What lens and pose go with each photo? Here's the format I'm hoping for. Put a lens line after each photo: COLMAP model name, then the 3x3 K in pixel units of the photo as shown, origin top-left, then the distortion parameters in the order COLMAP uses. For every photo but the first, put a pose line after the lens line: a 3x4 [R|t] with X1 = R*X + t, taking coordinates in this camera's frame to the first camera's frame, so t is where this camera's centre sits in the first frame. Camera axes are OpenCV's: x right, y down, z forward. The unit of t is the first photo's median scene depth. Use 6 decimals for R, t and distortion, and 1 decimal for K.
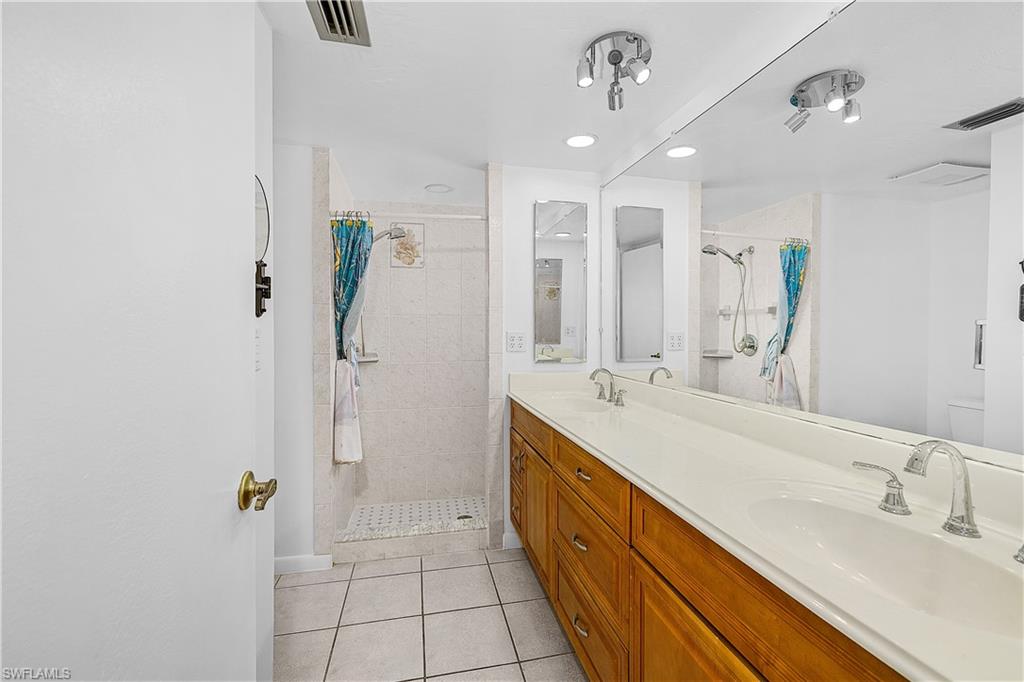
lens RADIAL K [[431.3, 0, 511.3], [0, 431.3, 335.8], [0, 0, 1]] dist [0.000725, 0.000083]
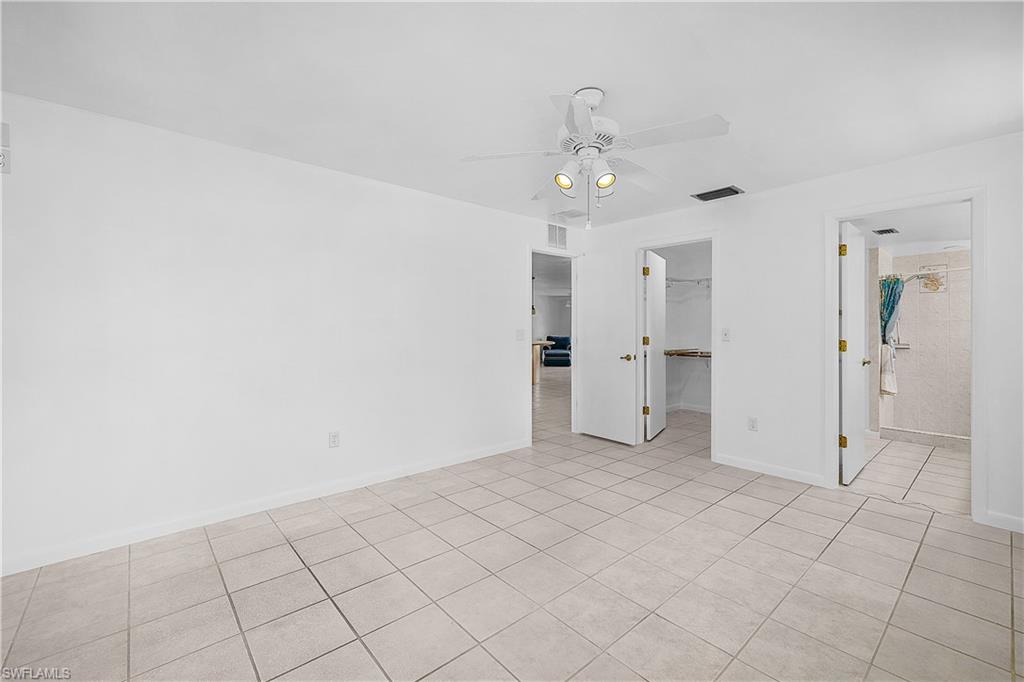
lens RADIAL K [[437.0, 0, 512.9], [0, 437.0, 324.2], [0, 0, 1]] dist [0.001269, -0.000001]
pose [[0.481384, -0.007853, -0.876474, 0.605286], [-0.016716, 0.999696, -0.018138, 0.027310], [0.876350, 0.023382, 0.481107, -1.623347]]
